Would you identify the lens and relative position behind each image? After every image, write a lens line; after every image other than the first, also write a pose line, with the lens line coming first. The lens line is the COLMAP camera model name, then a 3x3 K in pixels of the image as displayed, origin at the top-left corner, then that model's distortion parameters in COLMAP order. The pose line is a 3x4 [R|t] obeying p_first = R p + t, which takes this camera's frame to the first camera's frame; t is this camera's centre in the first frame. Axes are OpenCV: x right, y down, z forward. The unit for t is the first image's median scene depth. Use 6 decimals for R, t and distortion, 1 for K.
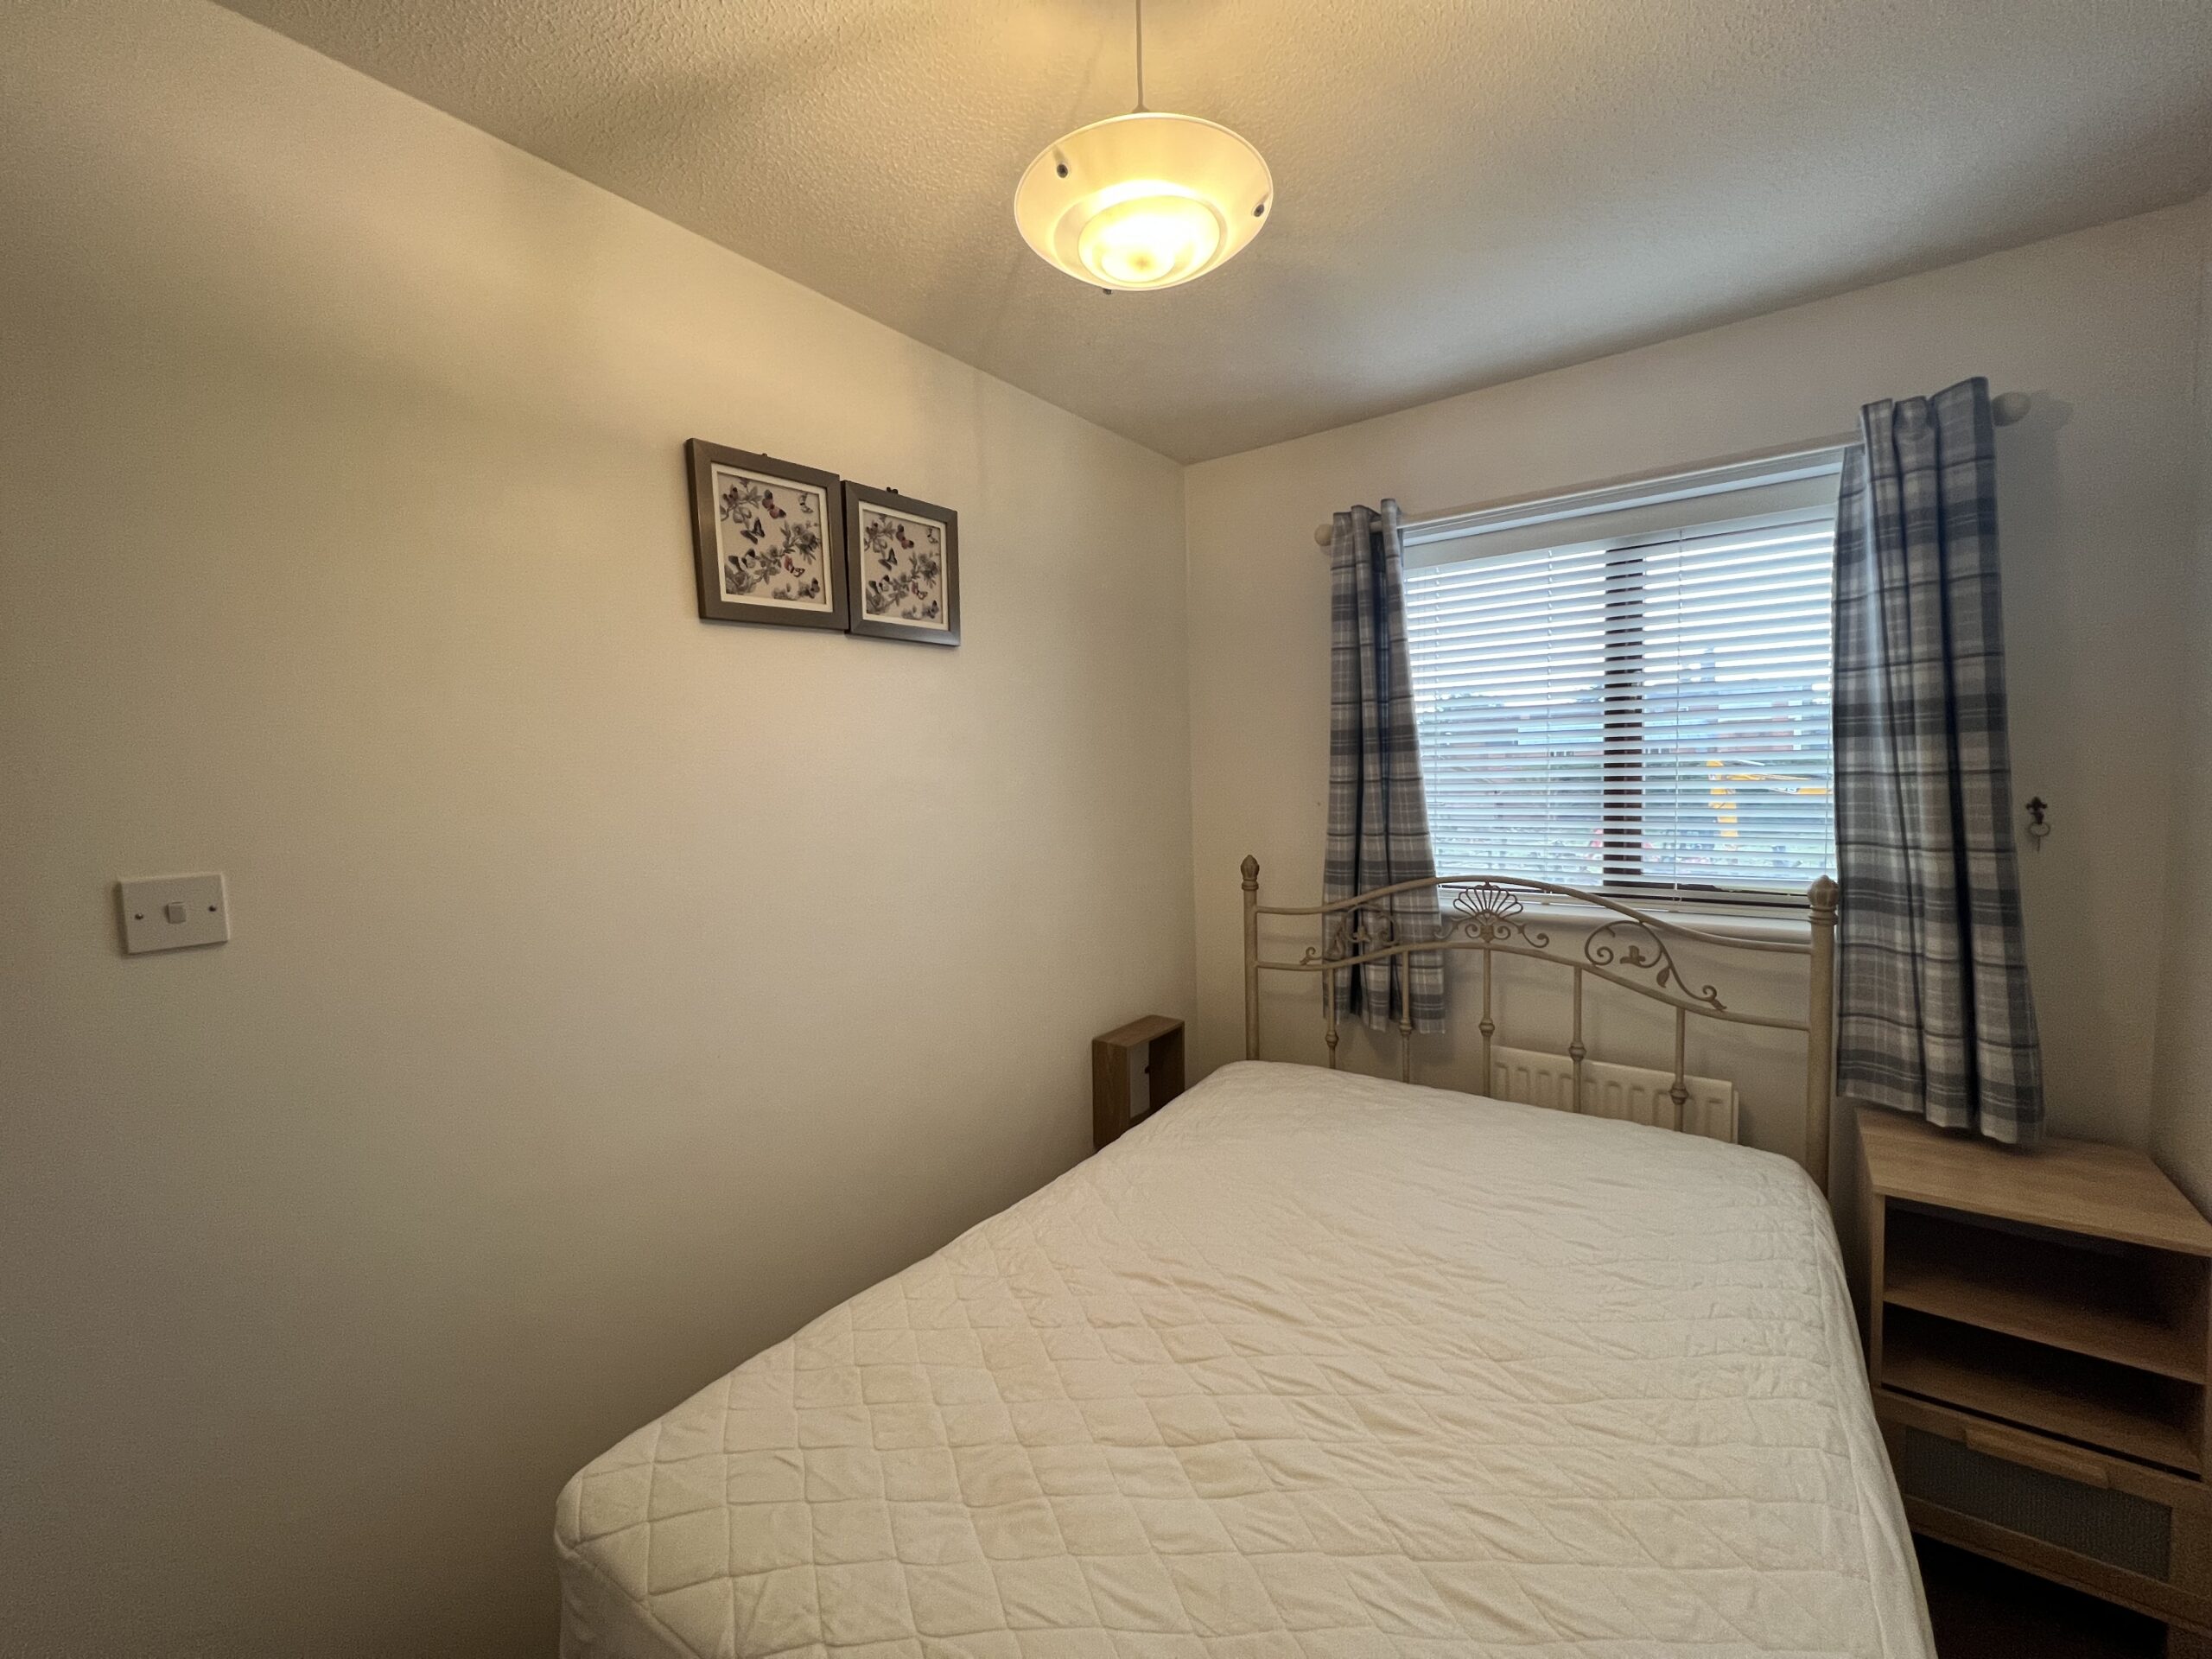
lens RADIAL K [[881.4, 0, 1105.2], [0, 881.4, 827.6], [0, 0, 1]] dist [-0.001044, 0.000270]
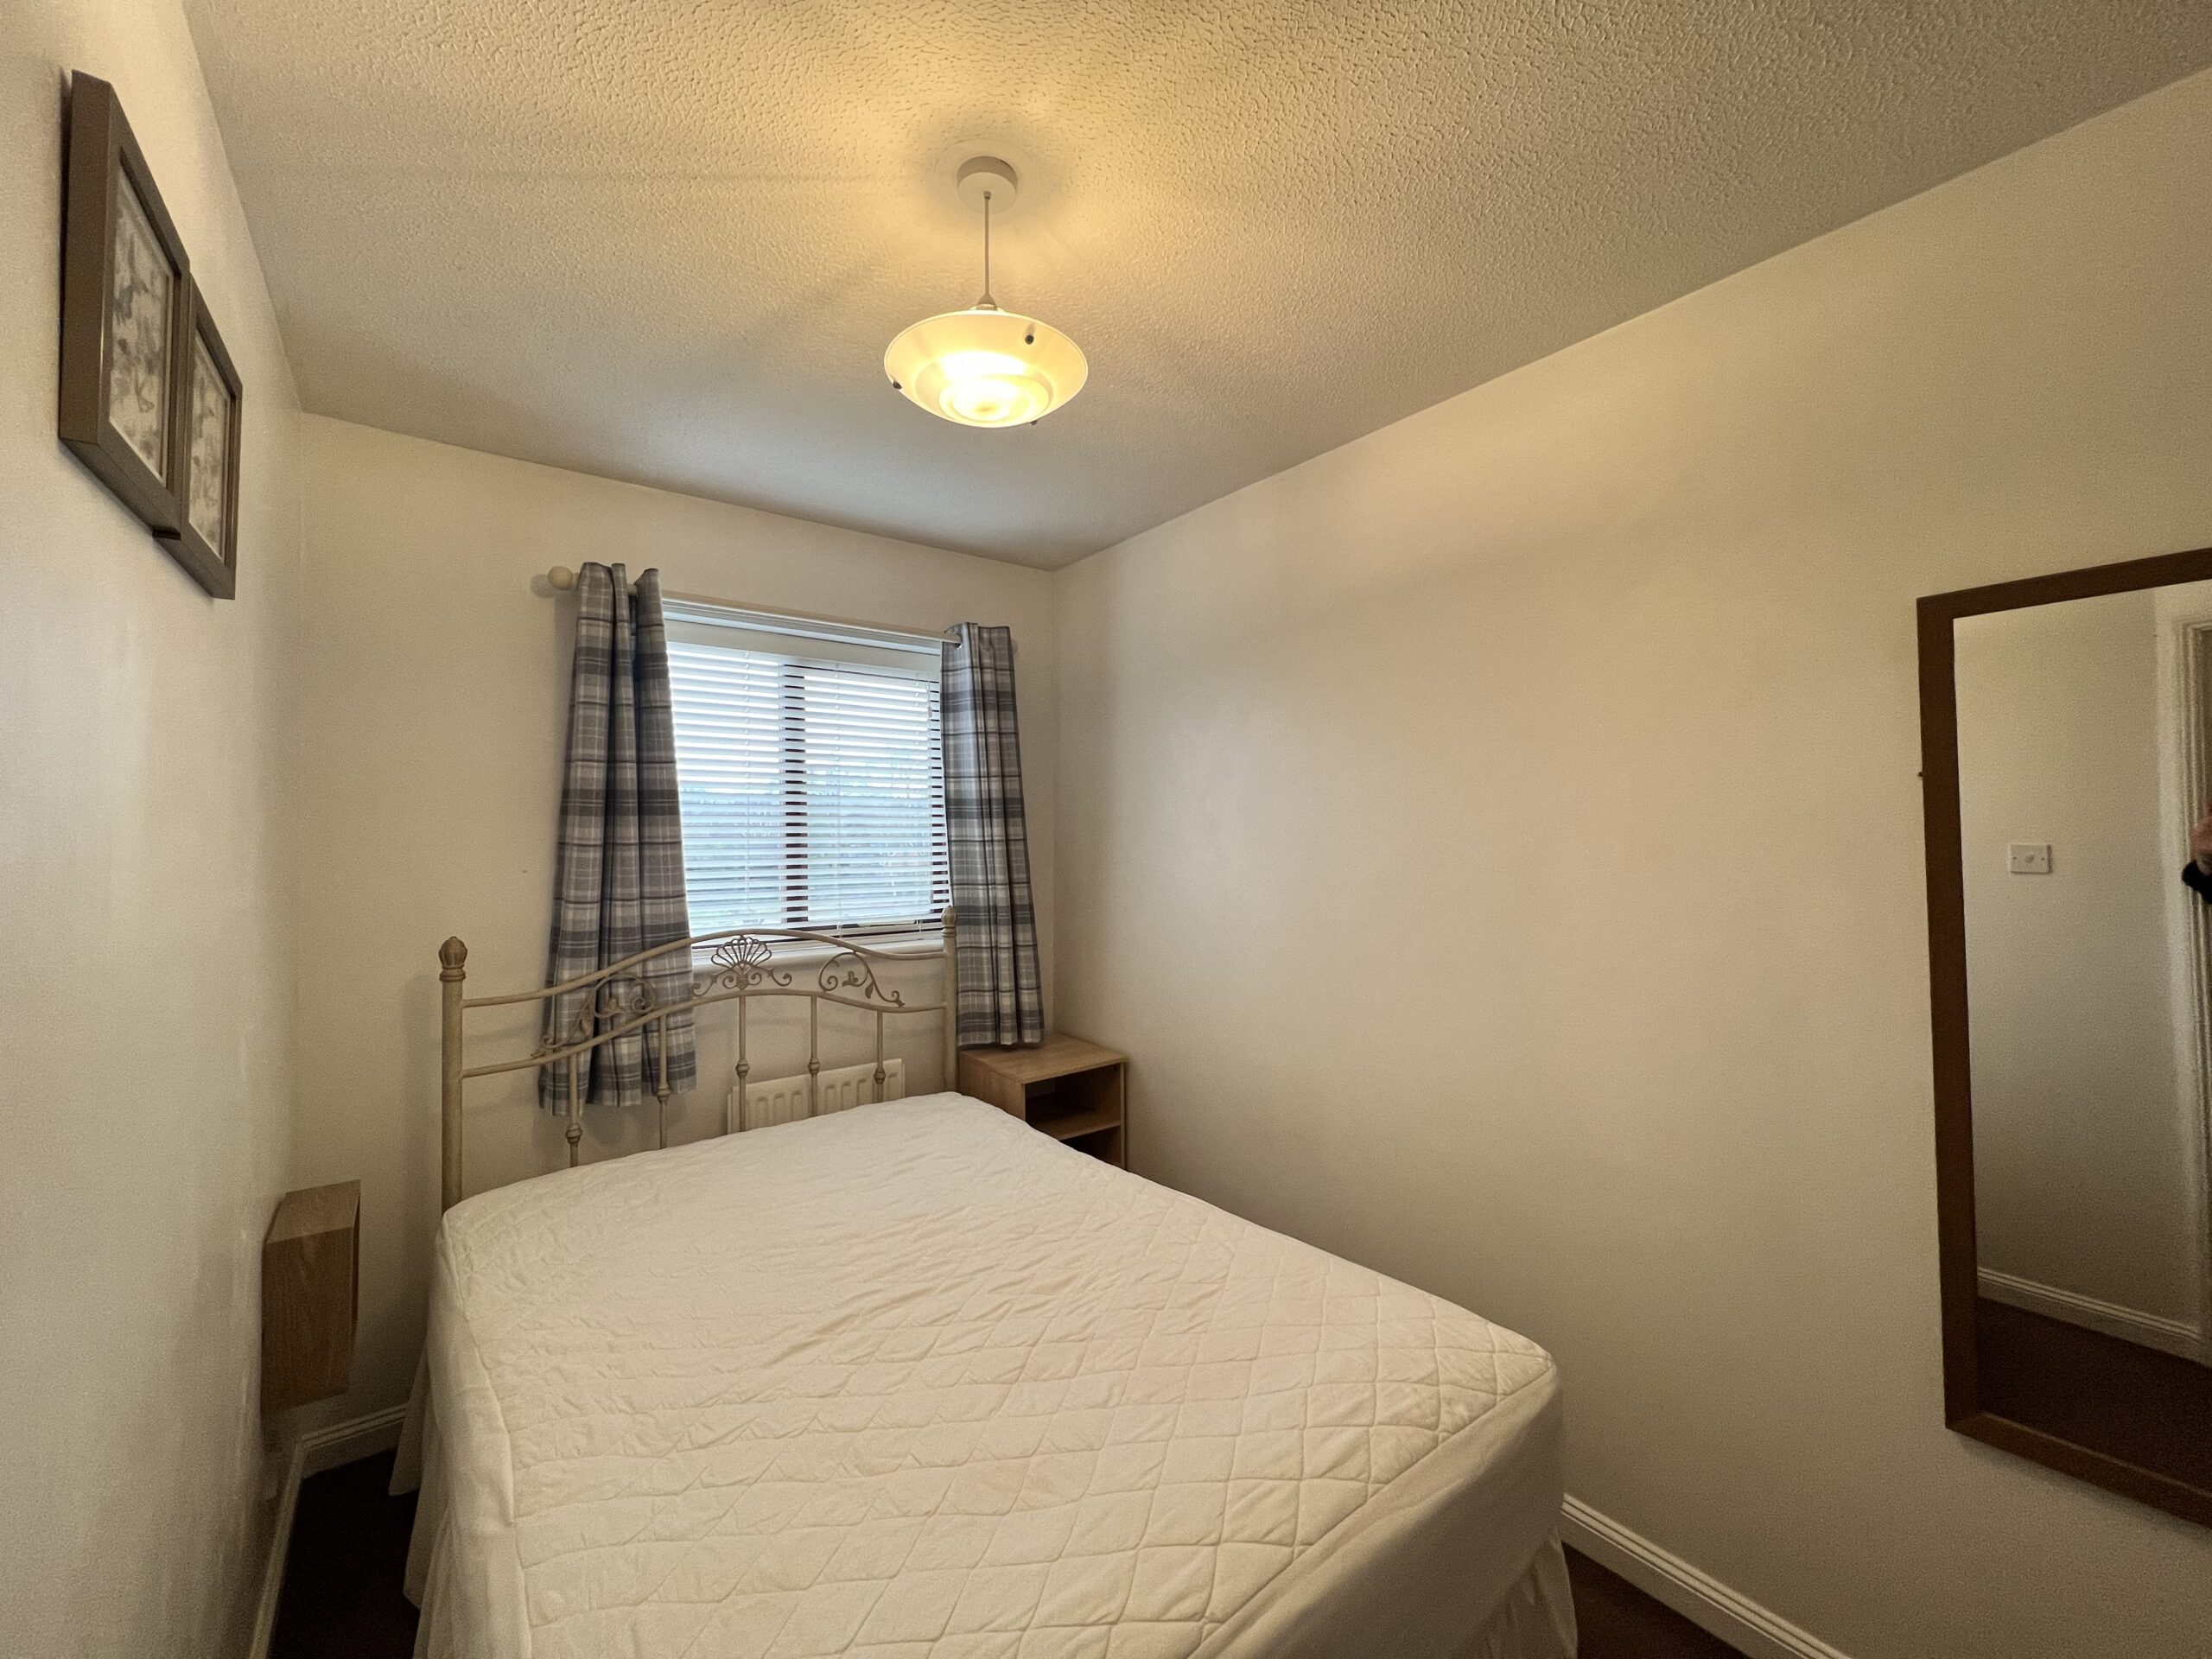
lens RADIAL K [[881.4, 0, 1094.1], [0, 881.4, 836.2], [0, 0, 1]] dist [-0.001044, 0.000270]
pose [[0.276264, 0.027324, 0.960693, -0.561854], [0.065047, 0.996772, -0.047056, 0.019385], [-0.958878, 0.075490, 0.273594, 0.278295]]
